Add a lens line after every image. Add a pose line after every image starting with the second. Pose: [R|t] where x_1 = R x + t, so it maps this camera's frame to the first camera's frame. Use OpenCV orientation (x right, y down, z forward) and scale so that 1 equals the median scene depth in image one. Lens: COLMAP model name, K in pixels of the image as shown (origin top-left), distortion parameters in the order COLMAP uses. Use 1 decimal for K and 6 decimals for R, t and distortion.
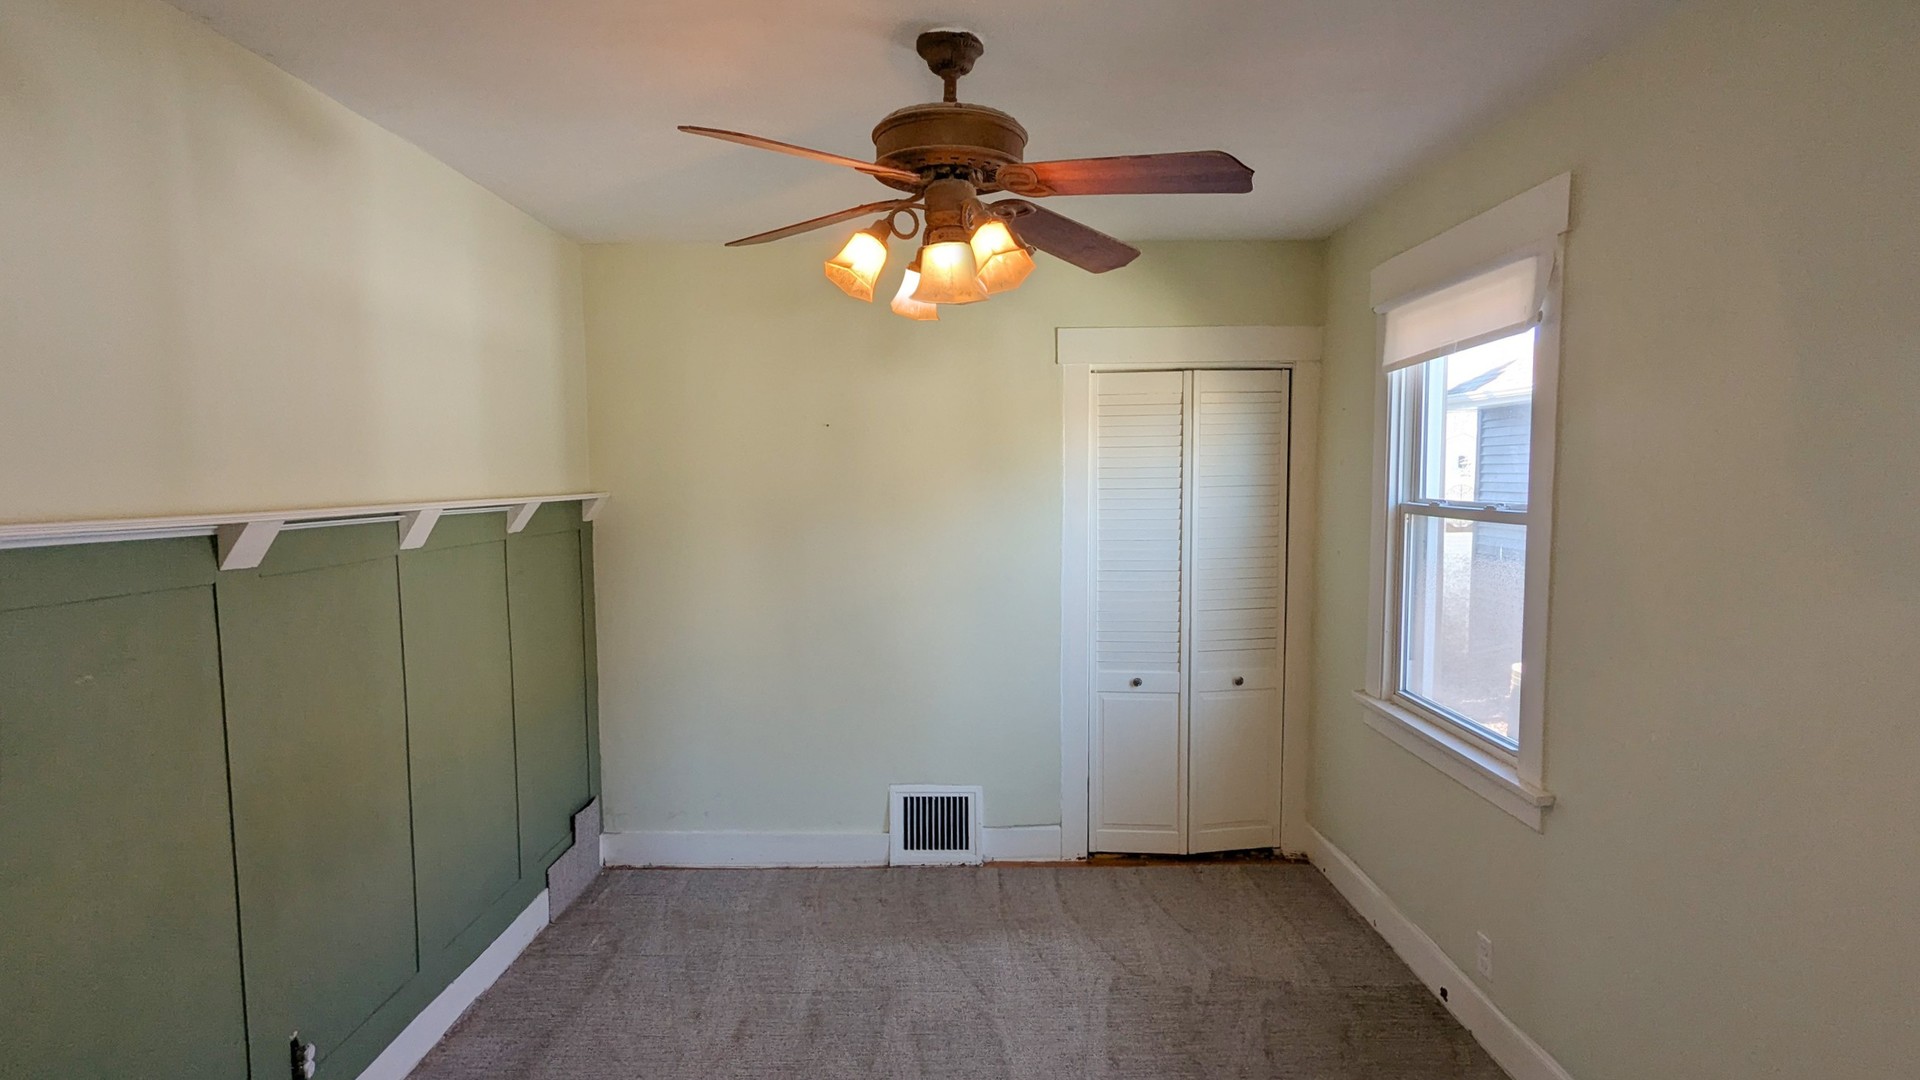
lens RADIAL K [[894.4, 0, 957.0], [0, 894.4, 540.8], [0, 0, 1]] dist [-0.001089, -0.000807]
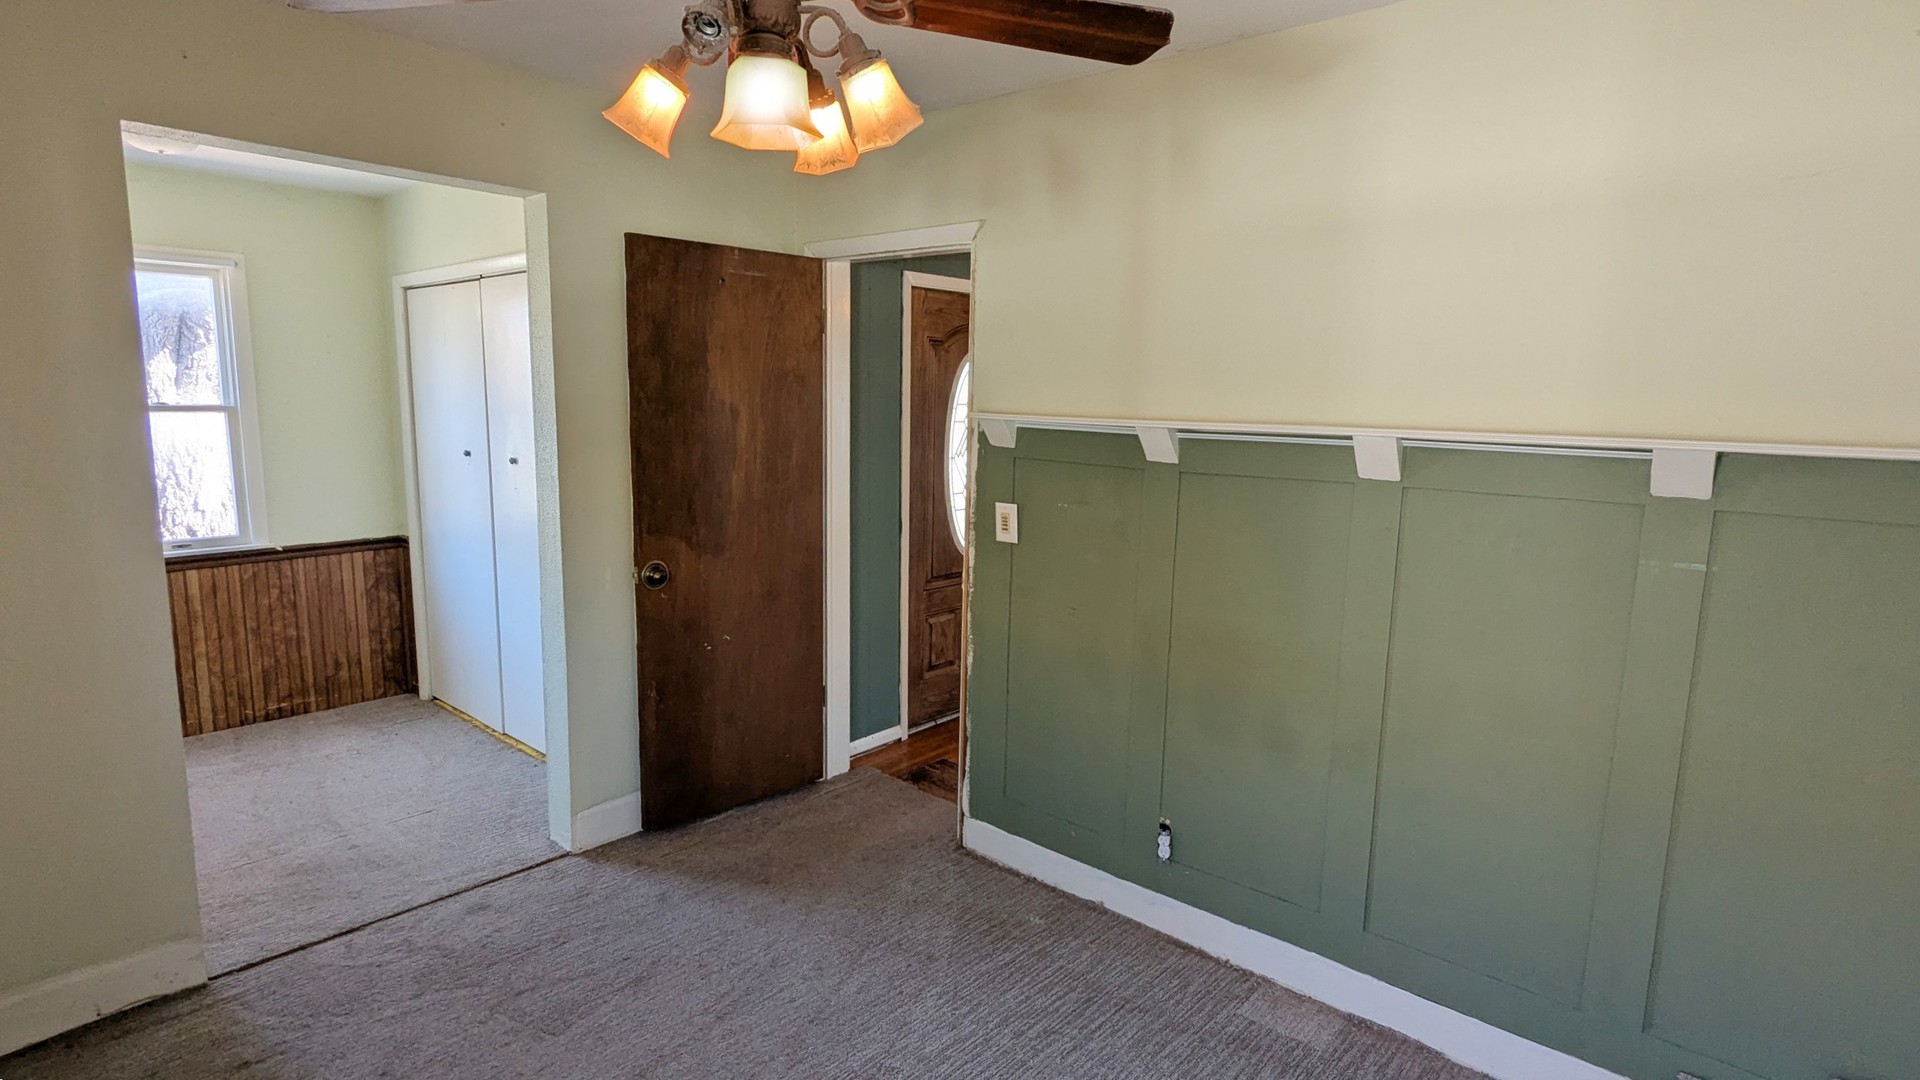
lens RADIAL K [[894.4, 0, 957.0], [0, 894.4, 540.8], [0, 0, 1]] dist [-0.001089, -0.000807]
pose [[-0.687299, 0.125354, -0.715477, 0.325054], [-0.057169, 0.972606, 0.225322, -0.115766], [0.724122, 0.195767, -0.661304, 1.398428]]
